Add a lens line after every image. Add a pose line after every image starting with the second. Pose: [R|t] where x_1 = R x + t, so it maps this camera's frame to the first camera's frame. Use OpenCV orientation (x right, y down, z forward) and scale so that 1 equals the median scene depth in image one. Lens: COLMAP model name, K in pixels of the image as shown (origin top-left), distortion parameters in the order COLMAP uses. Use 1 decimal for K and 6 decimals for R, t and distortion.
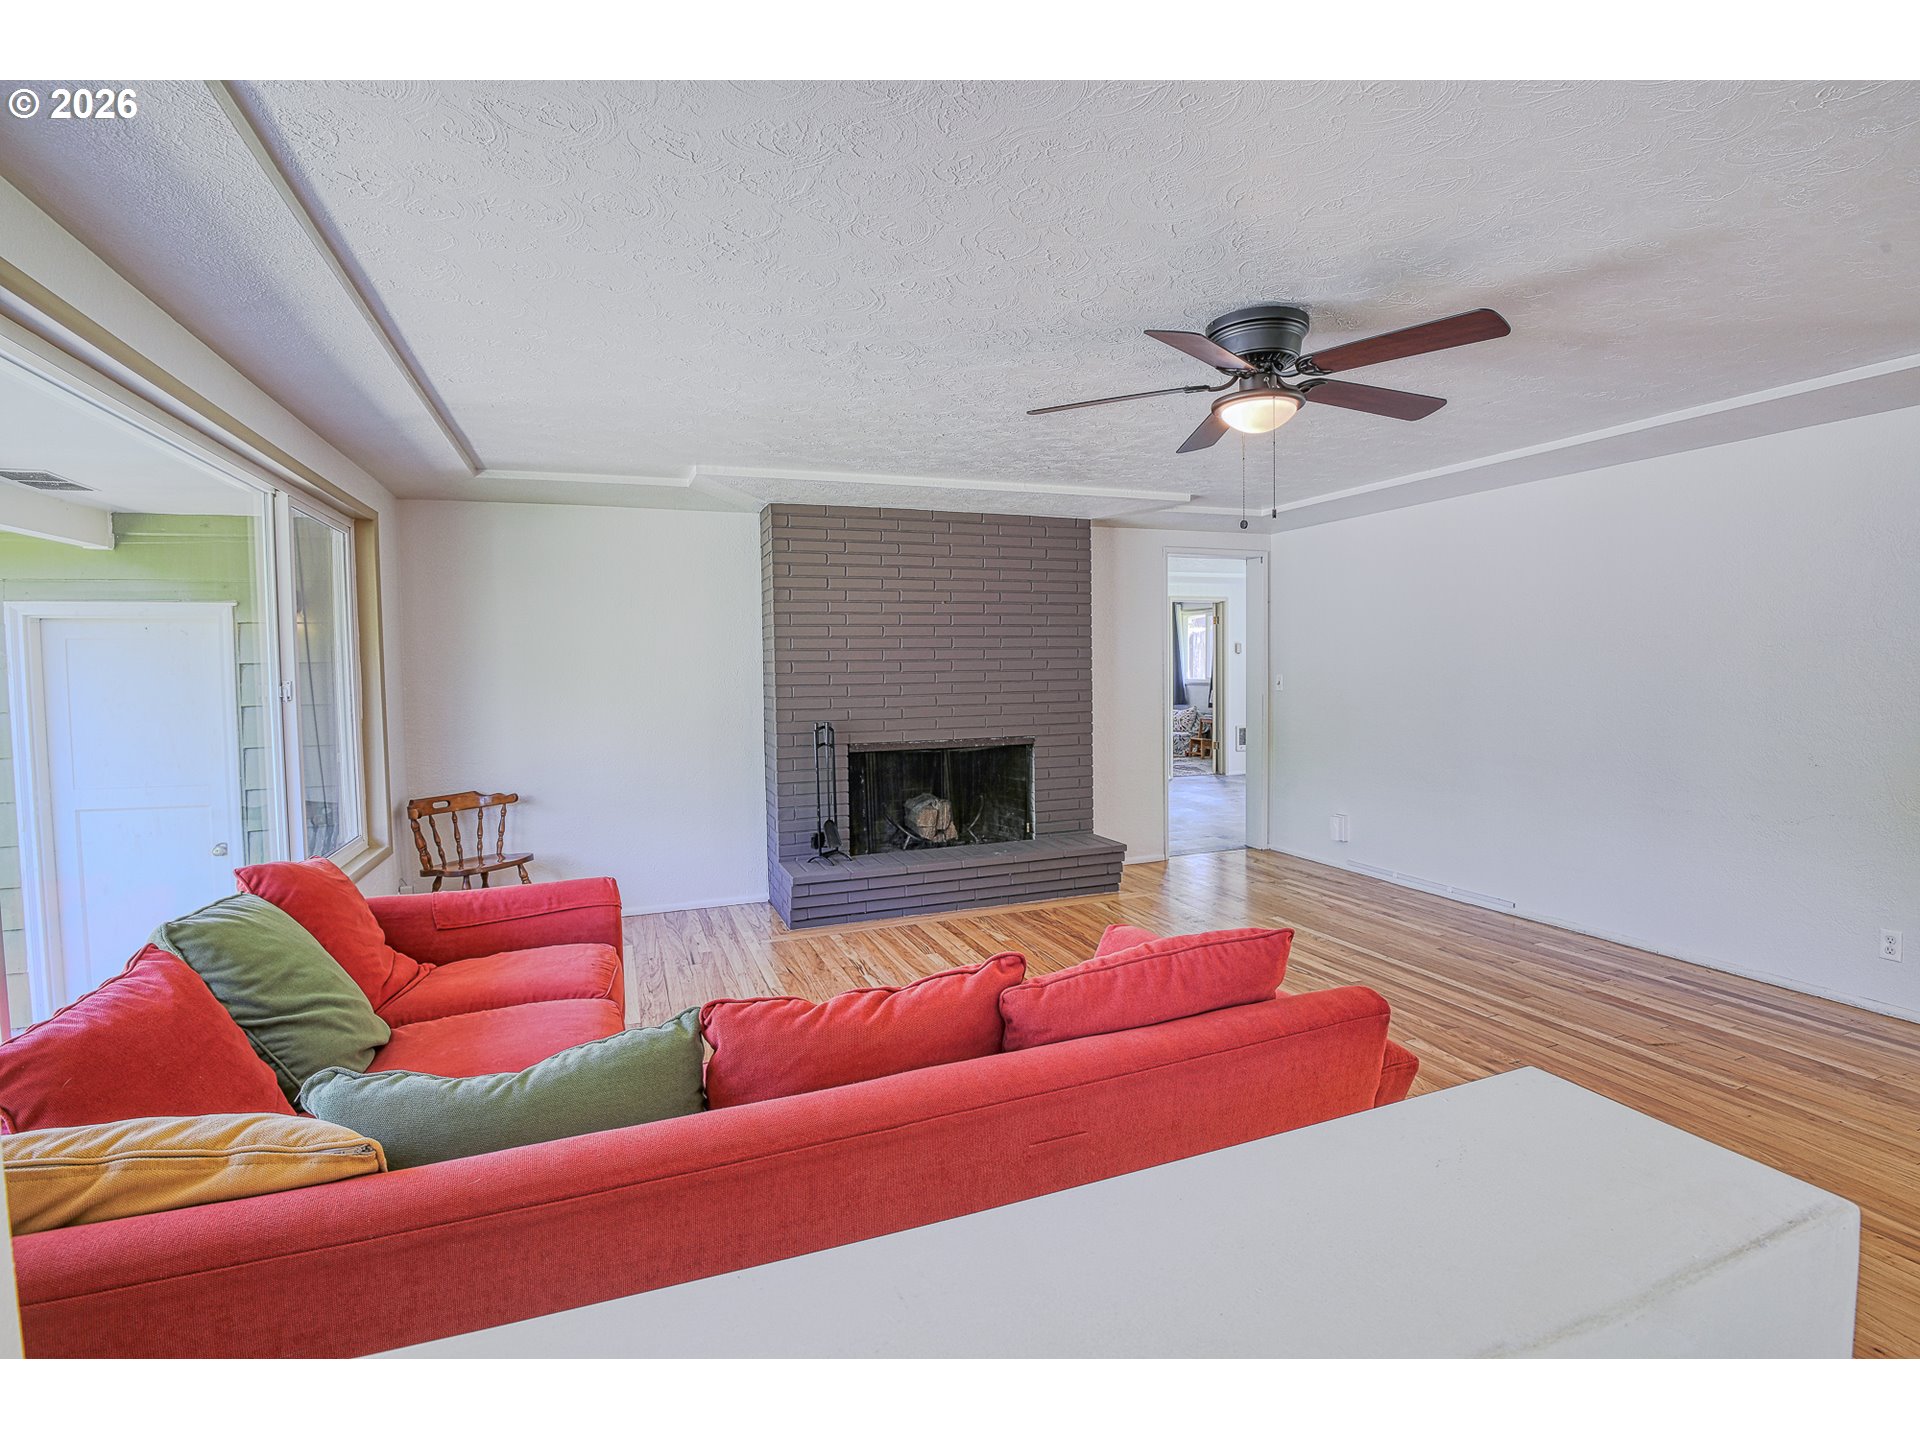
lens RADIAL K [[962.3, 0, 1019.6], [0, 962.3, 701.1], [0, 0, 1]] dist [-0.030315, -0.003110]
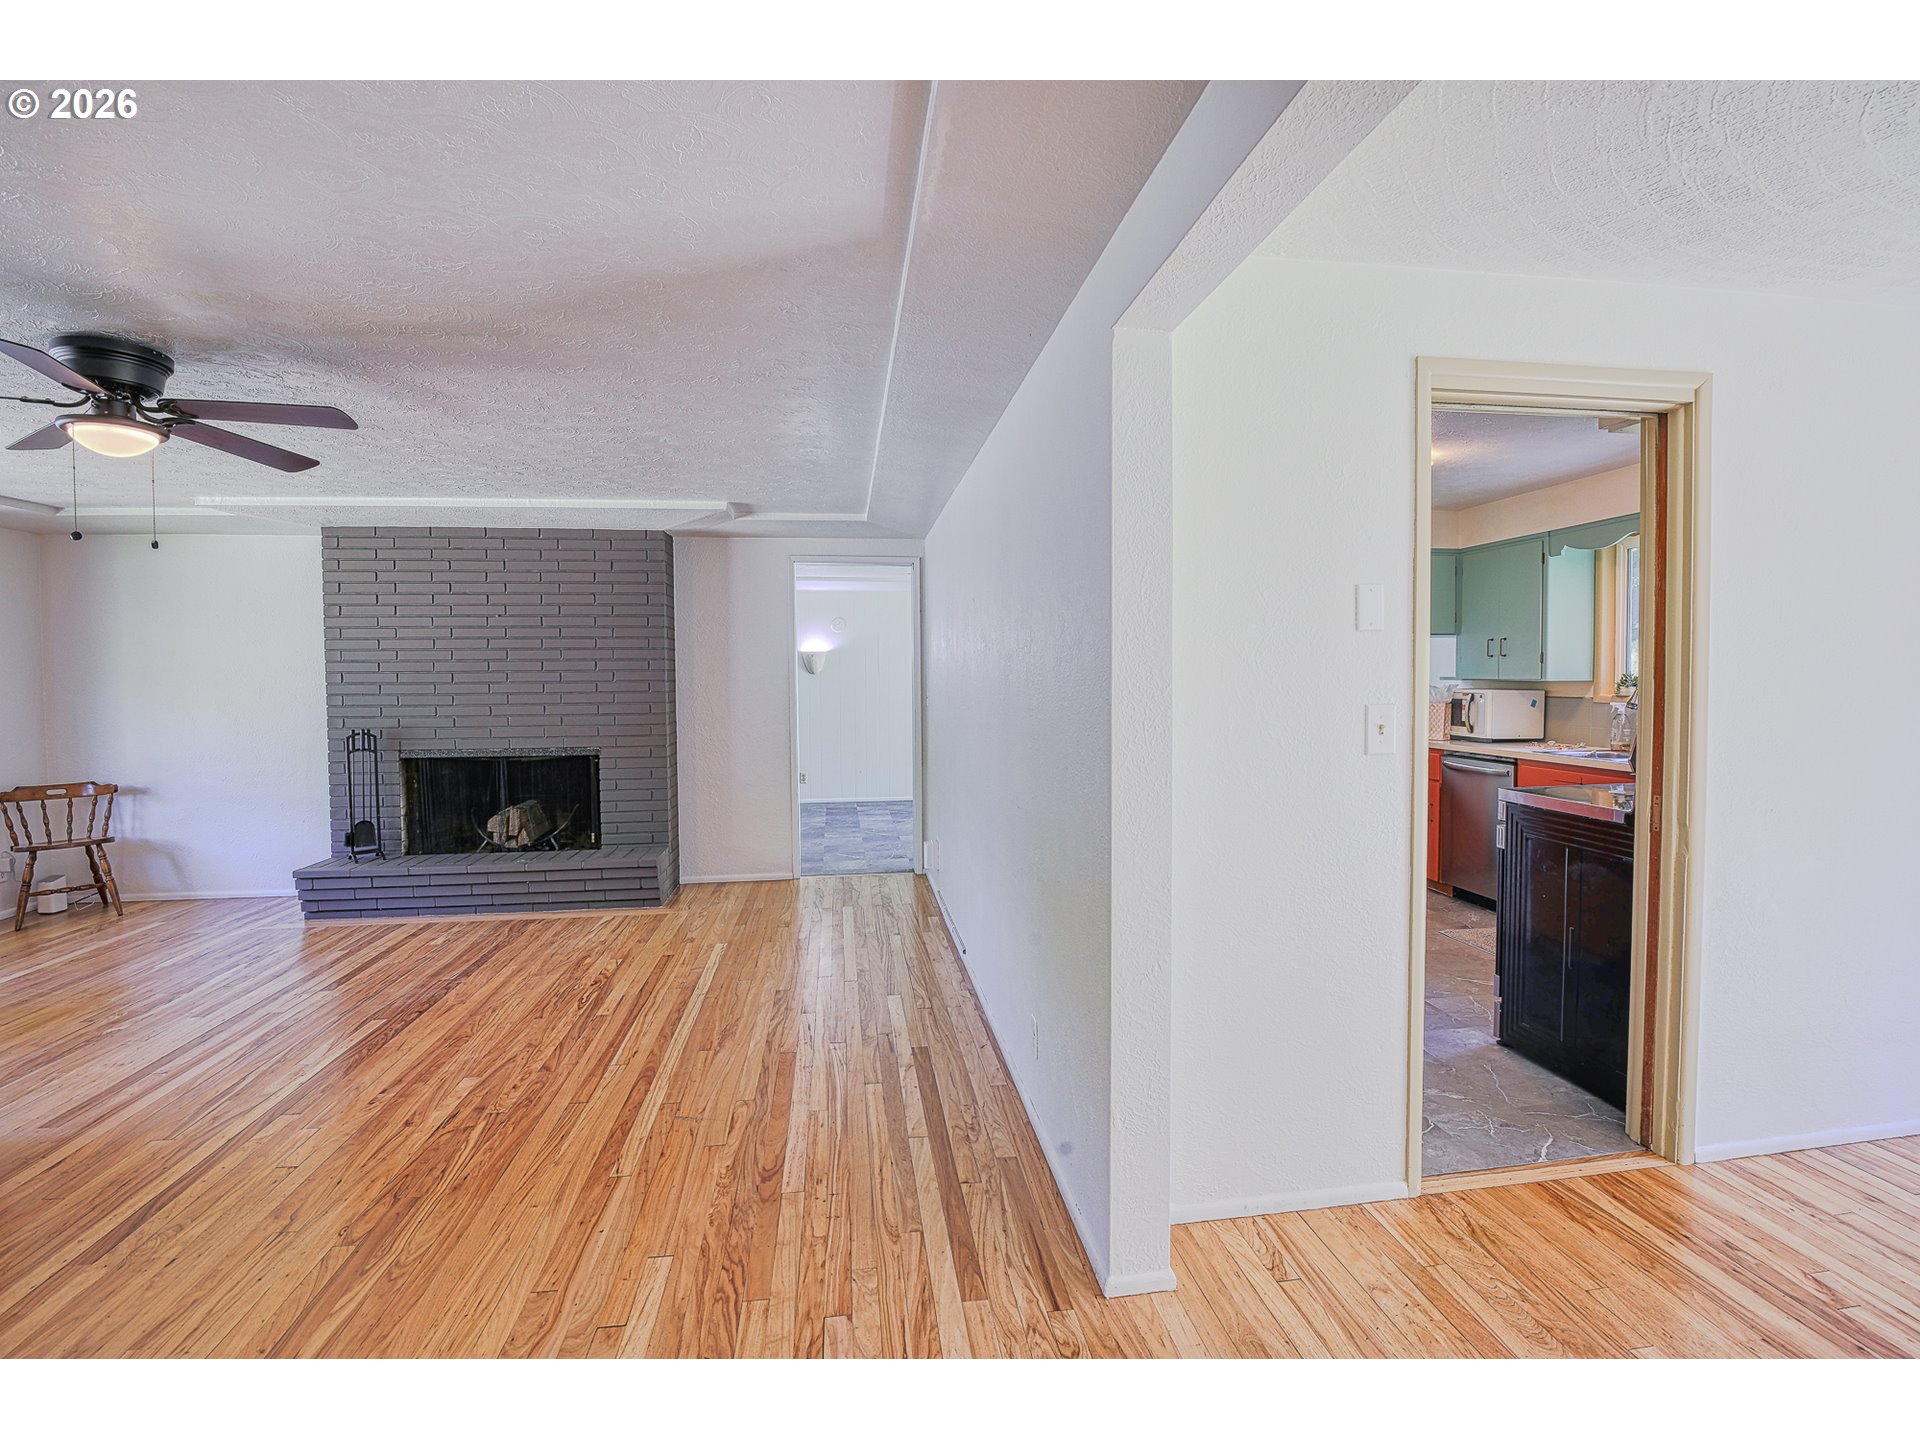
lens RADIAL K [[962.3, 0, 991.1], [0, 962.3, 706.3], [0, 0, 1]] dist [-0.030315, -0.003110]
pose [[0.972466, 0.010235, -0.232818, 0.728555], [-0.011927, 0.999912, -0.005862, -0.006072], [0.232737, 0.008477, 0.972503, 0.136410]]
